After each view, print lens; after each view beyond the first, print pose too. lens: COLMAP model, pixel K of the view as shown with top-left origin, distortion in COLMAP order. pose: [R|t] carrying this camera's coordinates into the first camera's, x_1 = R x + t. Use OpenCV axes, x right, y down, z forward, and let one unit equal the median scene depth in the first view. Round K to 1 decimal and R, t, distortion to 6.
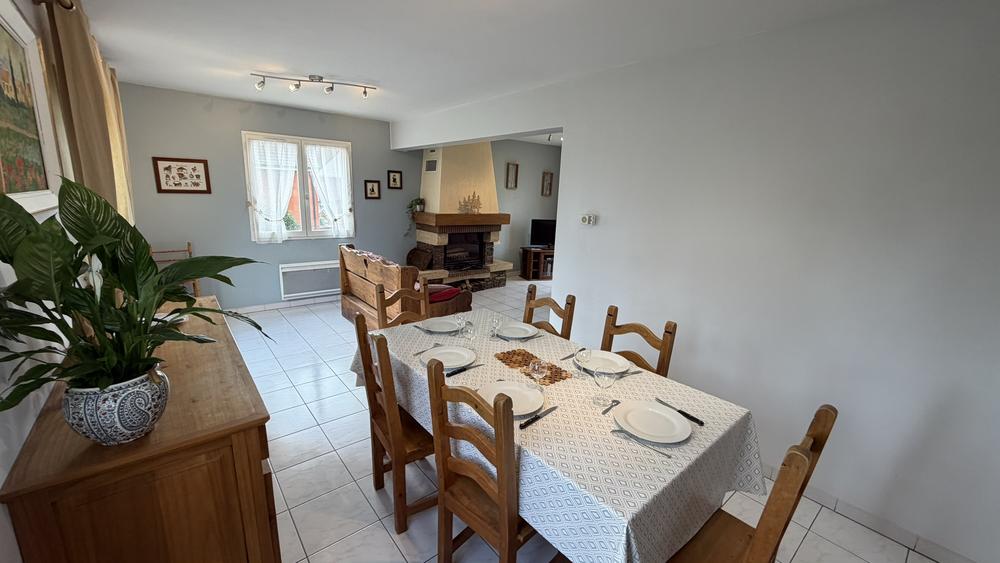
lens RADIAL K [[399.4, 0, 500.5], [0, 399.4, 280.5], [0, 0, 1]] dist [0.001264, 0.000161]
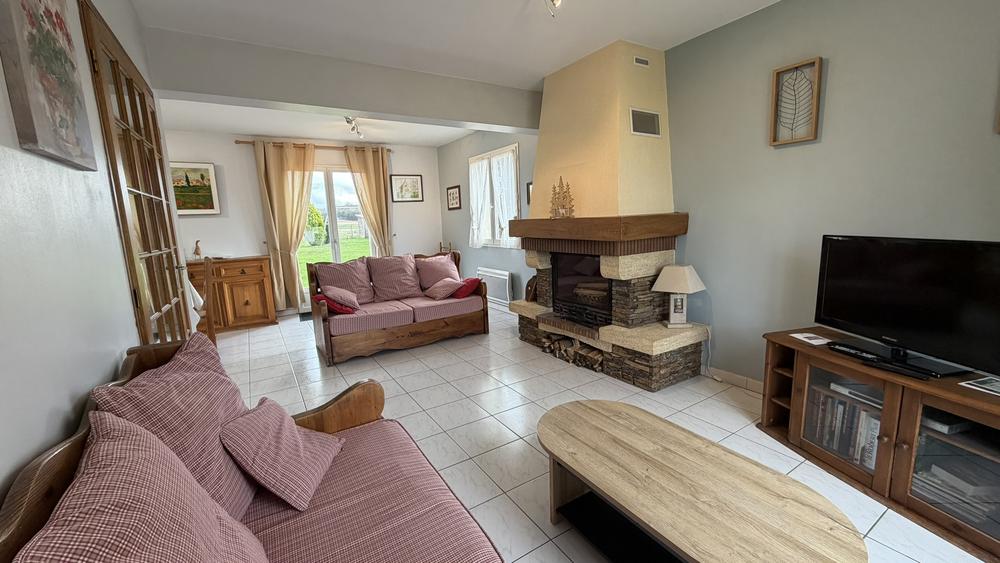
lens RADIAL K [[399.4, 0, 501.1], [0, 399.4, 284.3], [0, 0, 1]] dist [0.001264, 0.000161]
pose [[-0.127906, 0.127995, -0.983492, 0.483750], [-0.177502, 0.972672, 0.149671, -0.146957], [0.975773, 0.193716, -0.101691, 0.992925]]
